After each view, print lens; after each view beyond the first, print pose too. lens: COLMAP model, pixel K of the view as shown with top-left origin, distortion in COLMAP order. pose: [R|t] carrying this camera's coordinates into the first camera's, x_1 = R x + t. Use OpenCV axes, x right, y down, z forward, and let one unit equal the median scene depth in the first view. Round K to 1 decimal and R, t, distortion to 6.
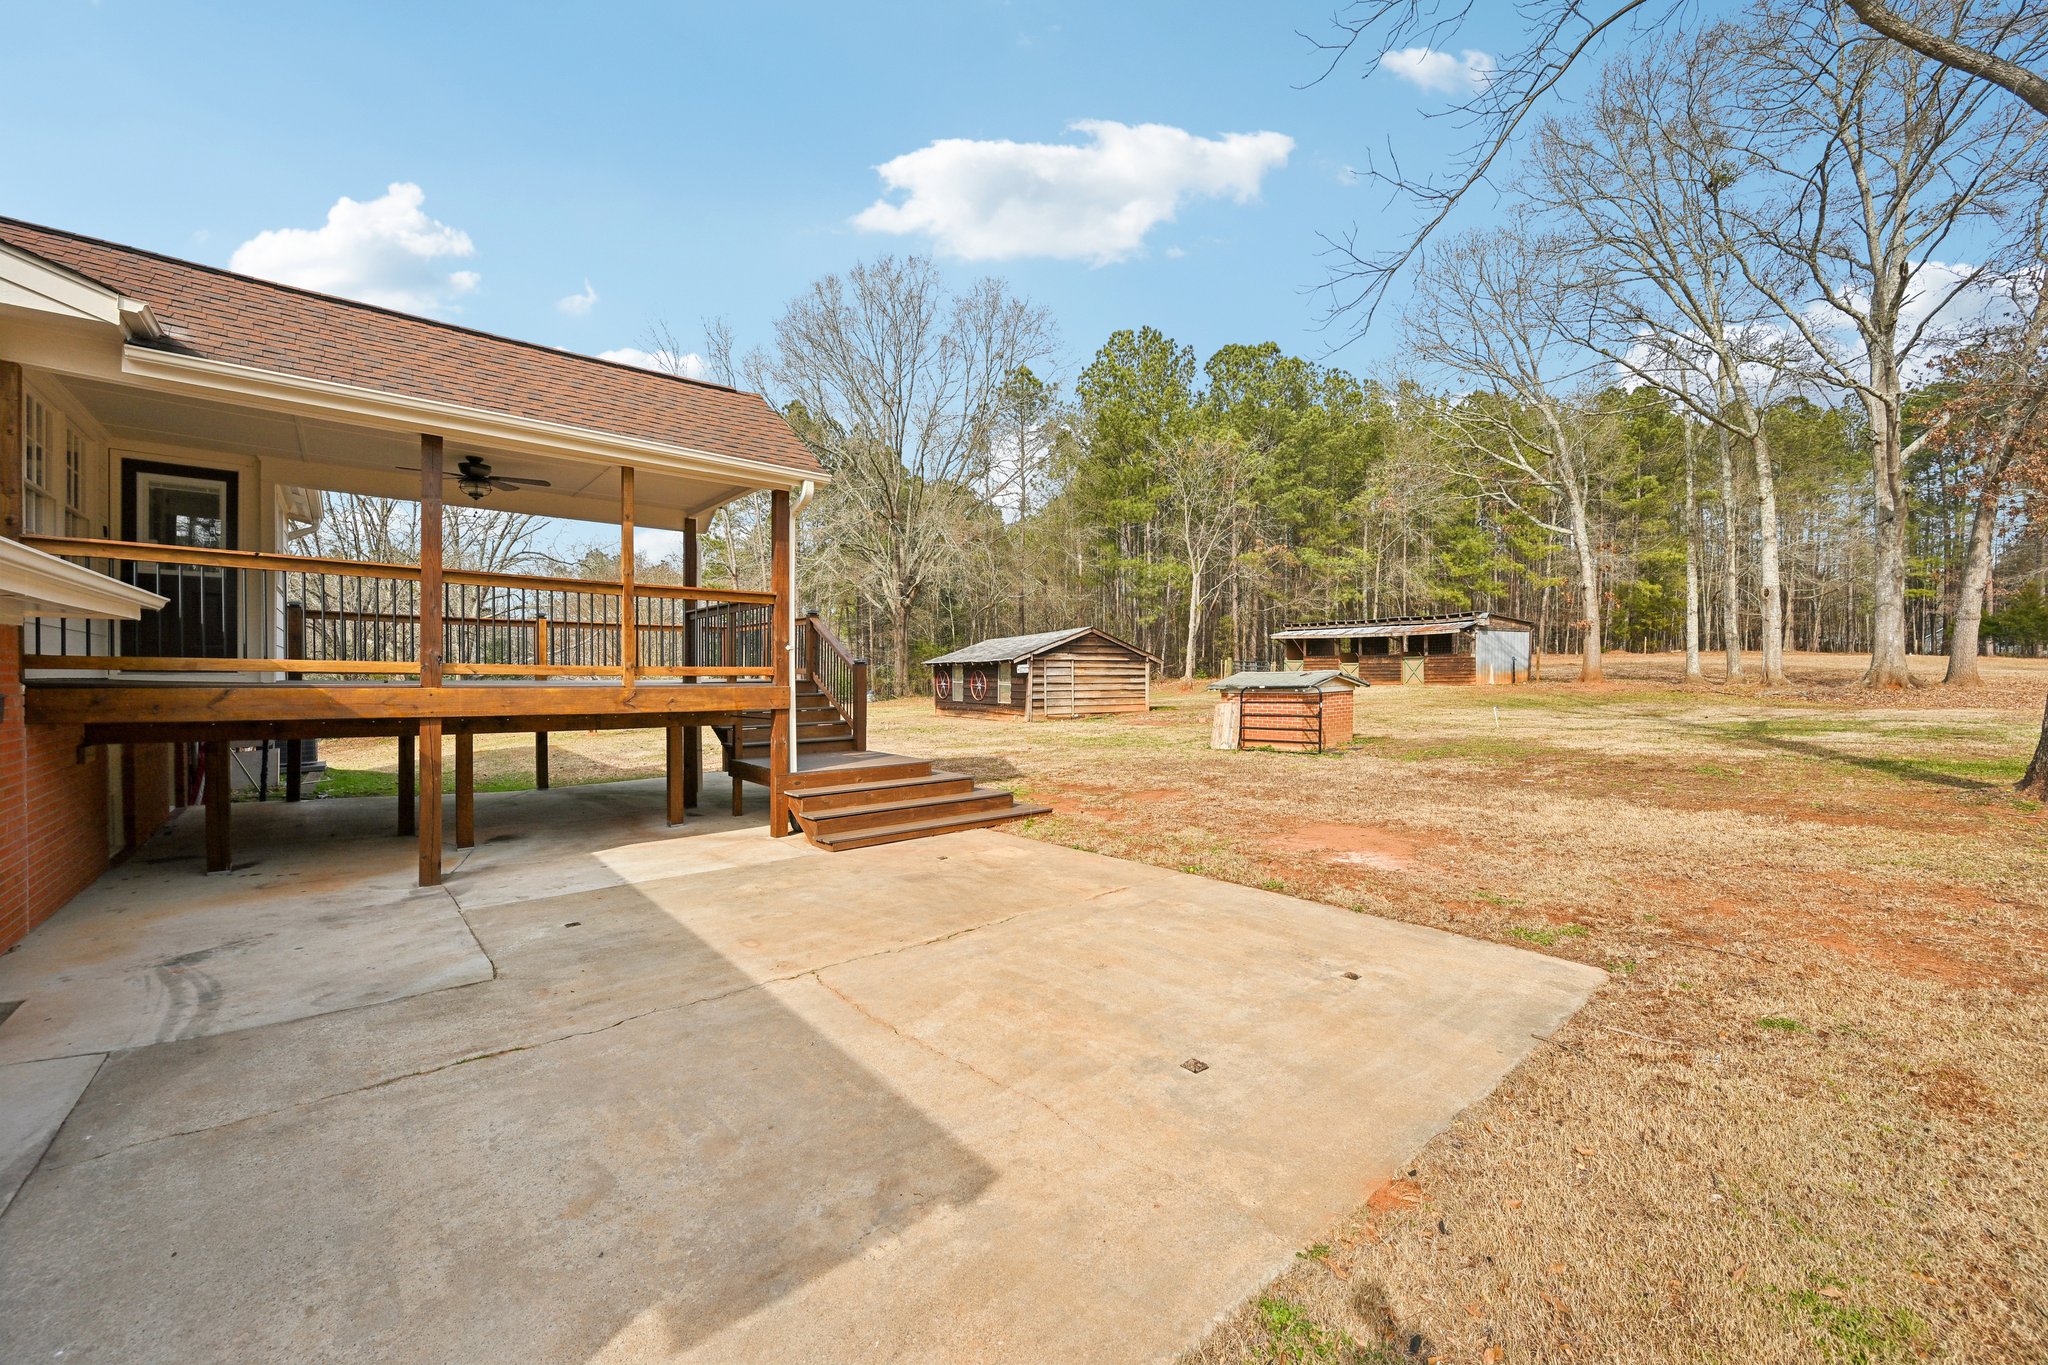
lens RADIAL K [[804.4, 0, 1024.0], [0, 804.4, 682.5], [0, 0, 1]] dist [0.000822, 0.000214]
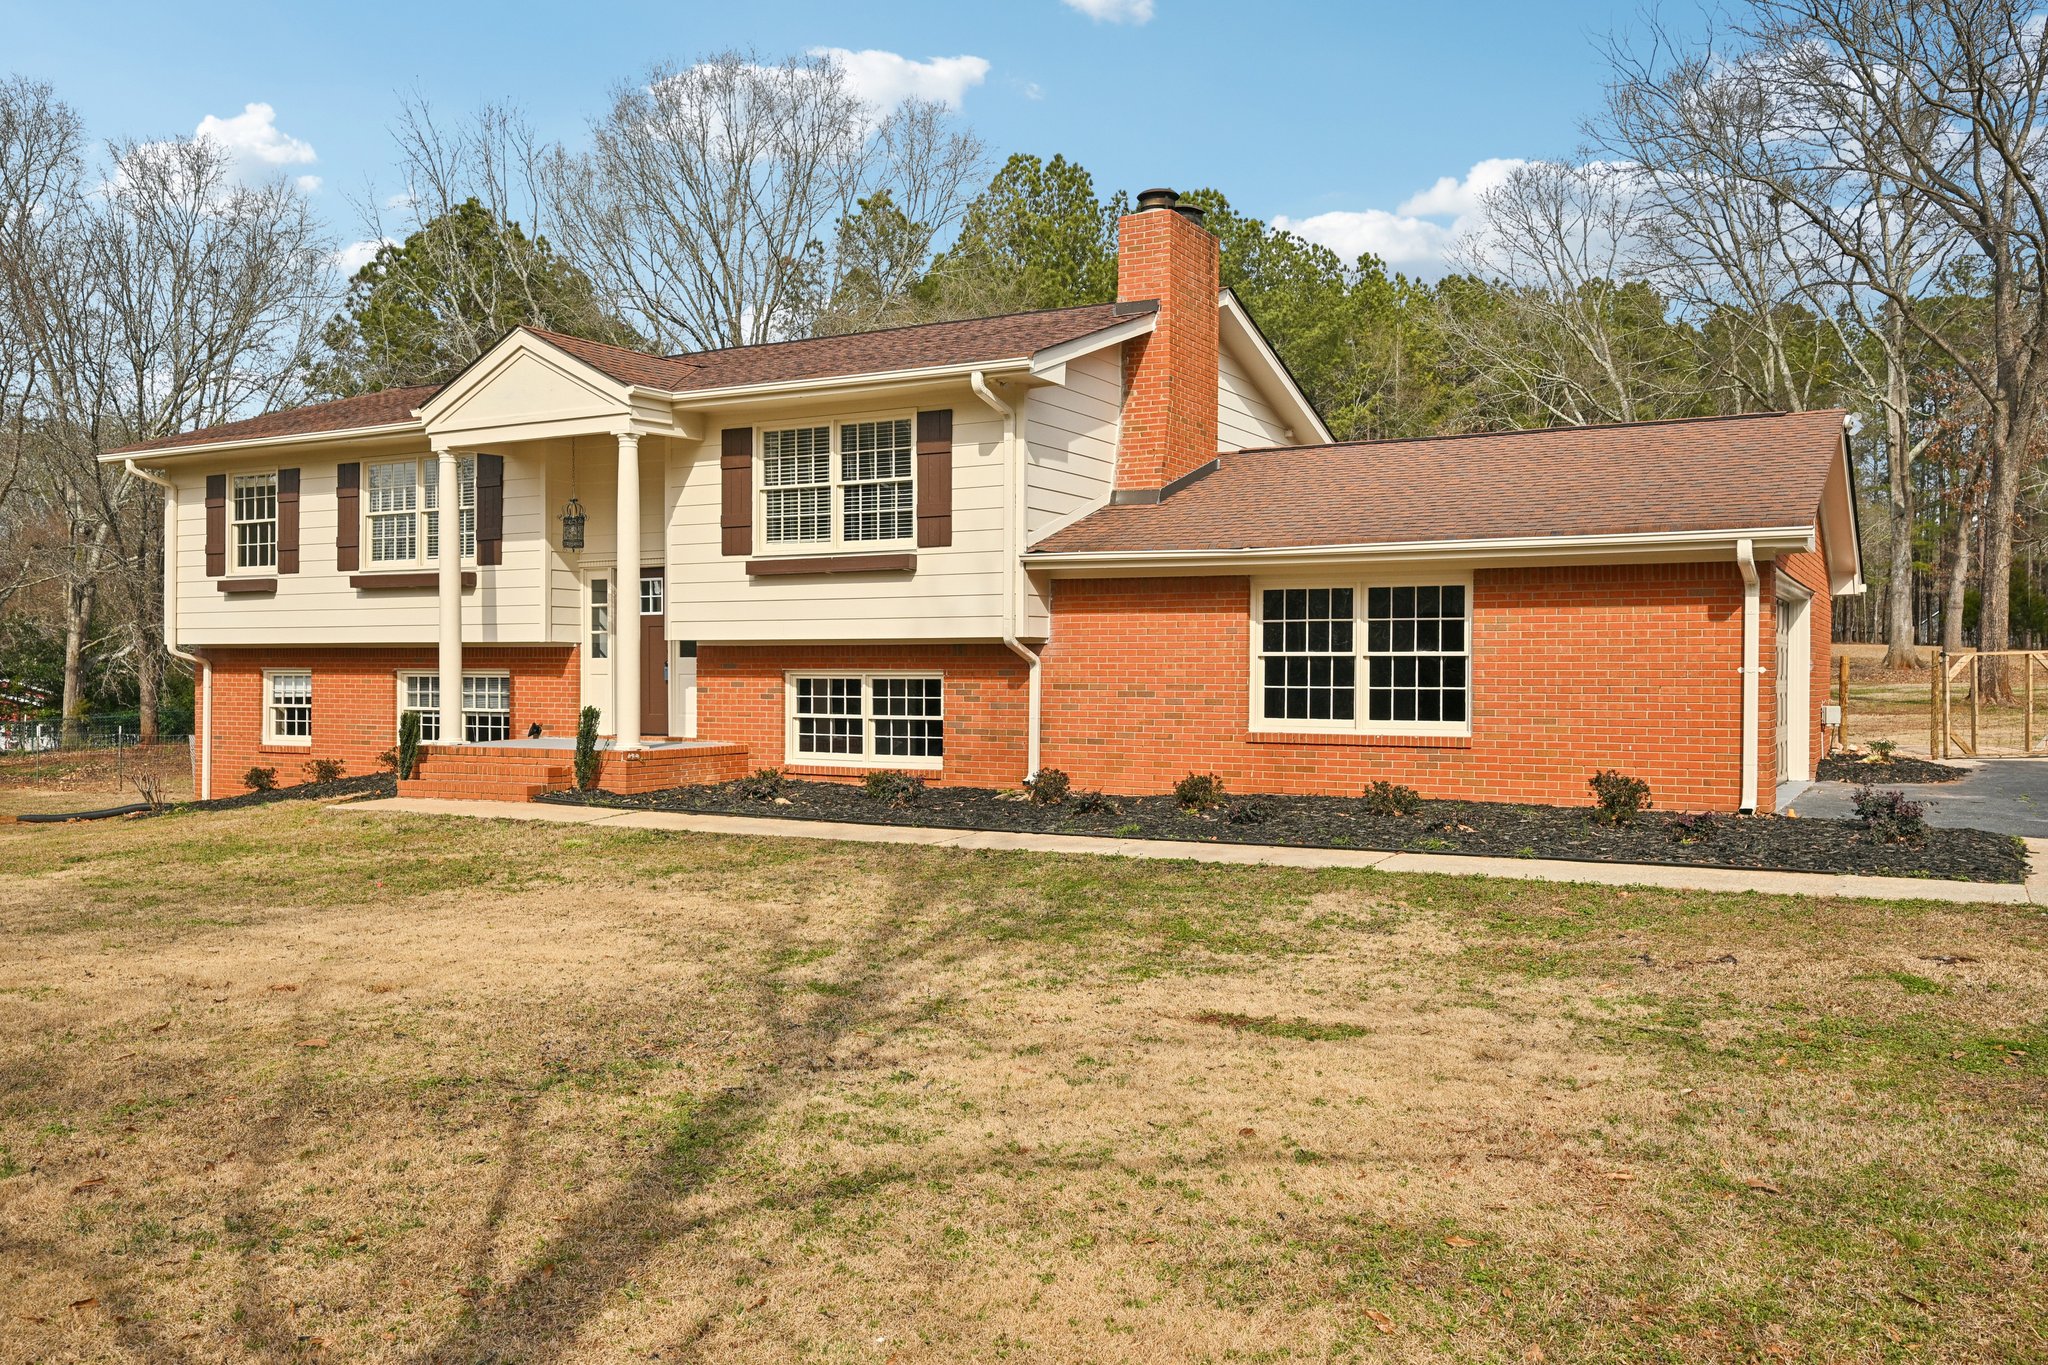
lens RADIAL K [[1619.2, 0, 1024.0], [0, 1619.2, 682.5], [0, 0, 1]] dist [-0.001060, -0.000337]
pose [[0.944040, 0.003124, 0.329815, -0.570784], [-0.001182, 0.999981, -0.006088, 0.028492], [-0.329828, 0.005358, 0.944026, -0.501713]]
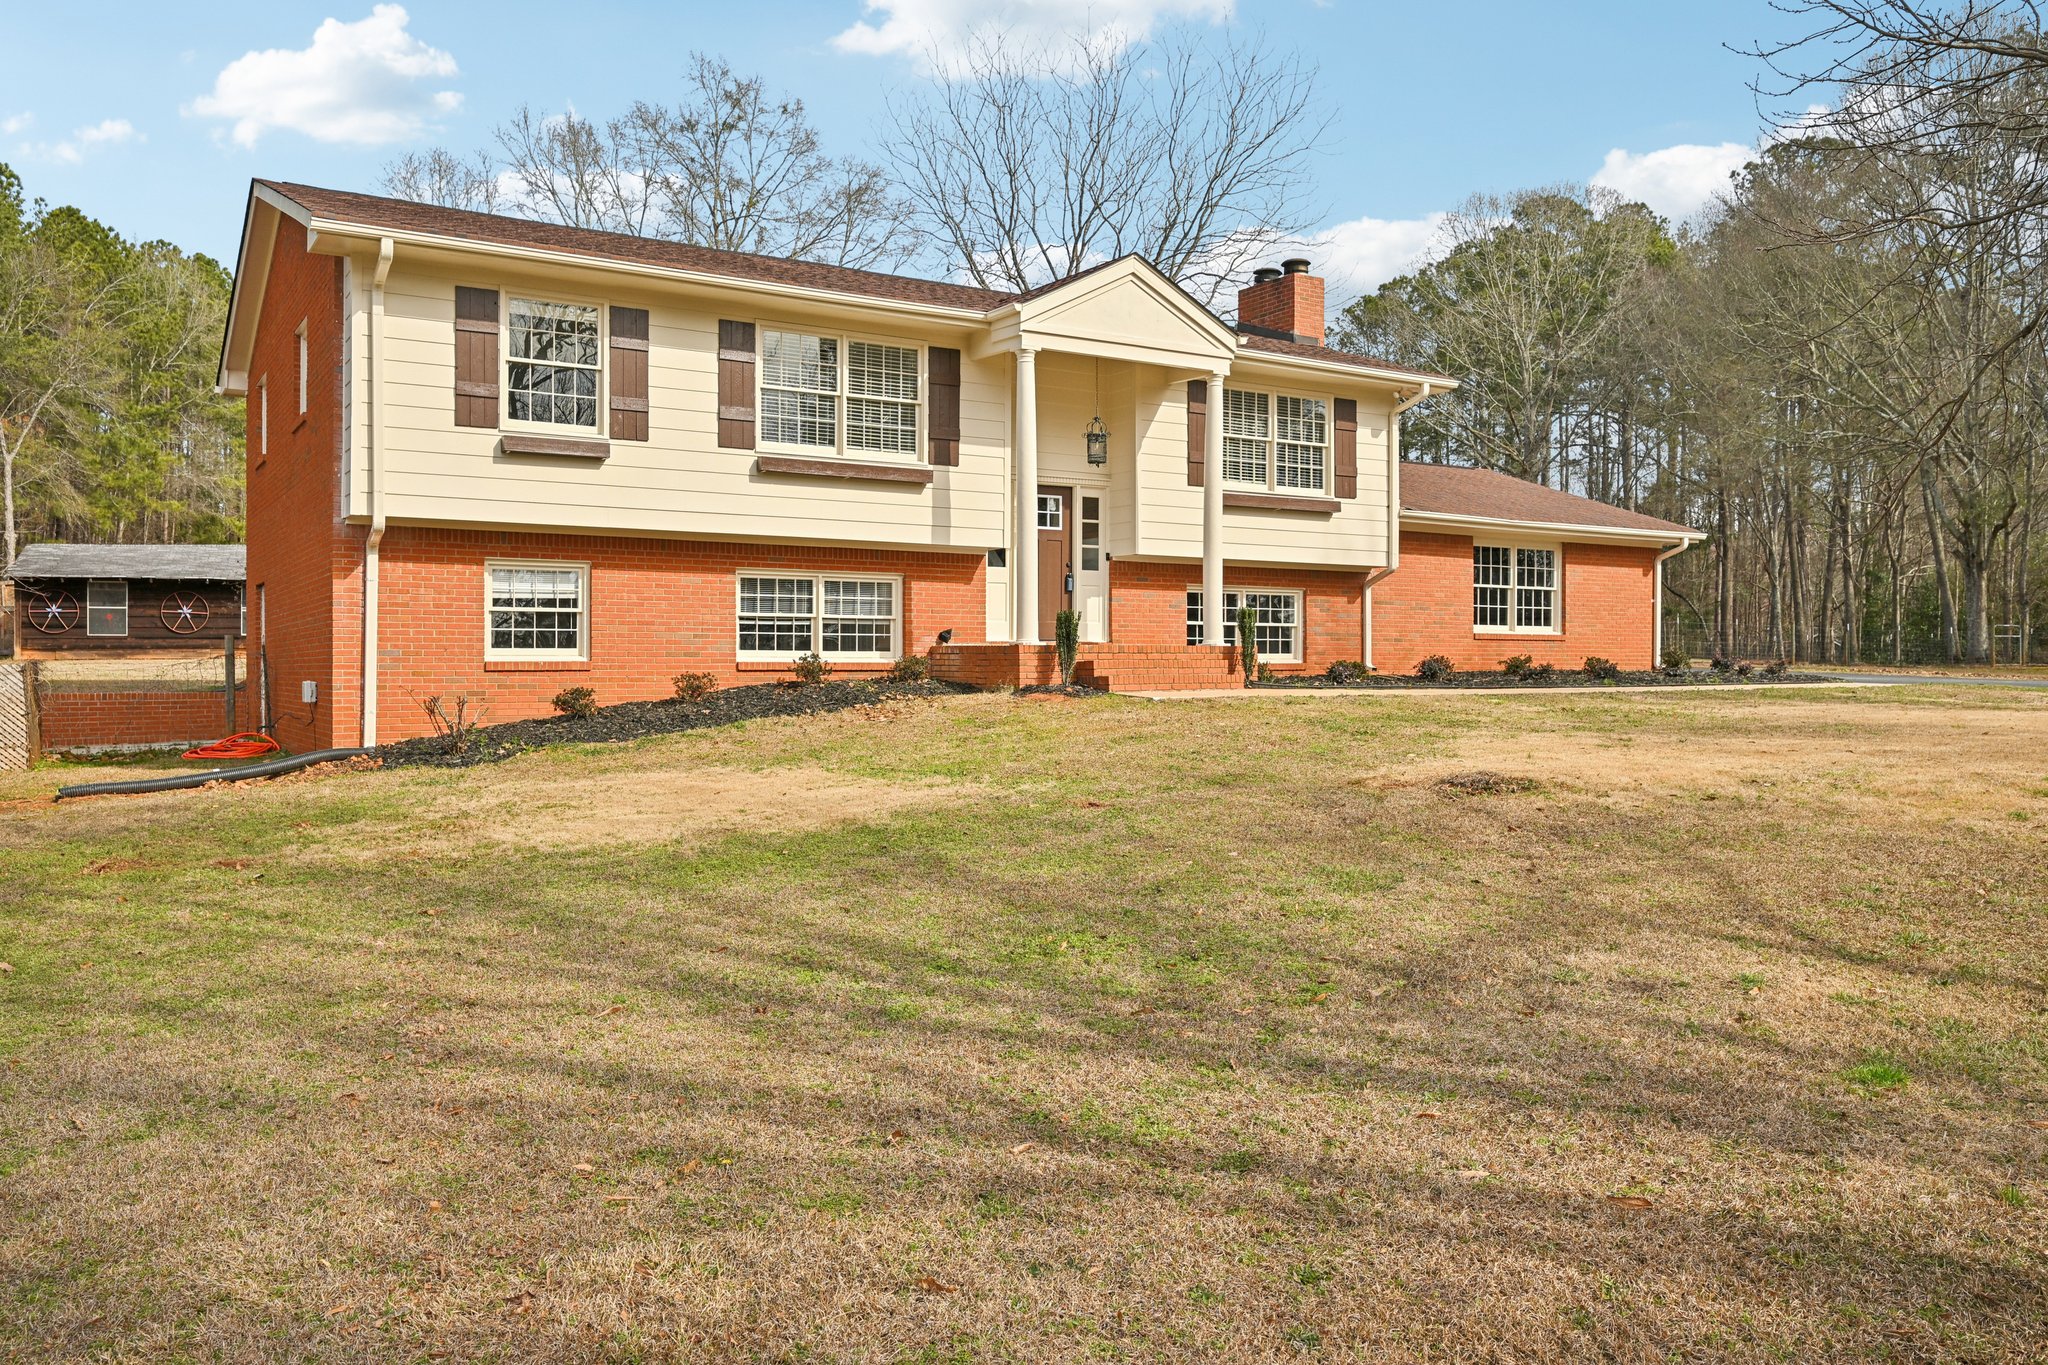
lens RADIAL K [[1537.8, 0, 1024.0], [0, 1537.8, 682.5], [0, 0, 1]] dist [-0.000607, 0.000430]
pose [[0.159442, -0.011050, 0.987146, -1.122141], [0.008035, 0.999919, 0.009896, 0.055407], [-0.987175, 0.006354, 0.159517, 0.031564]]
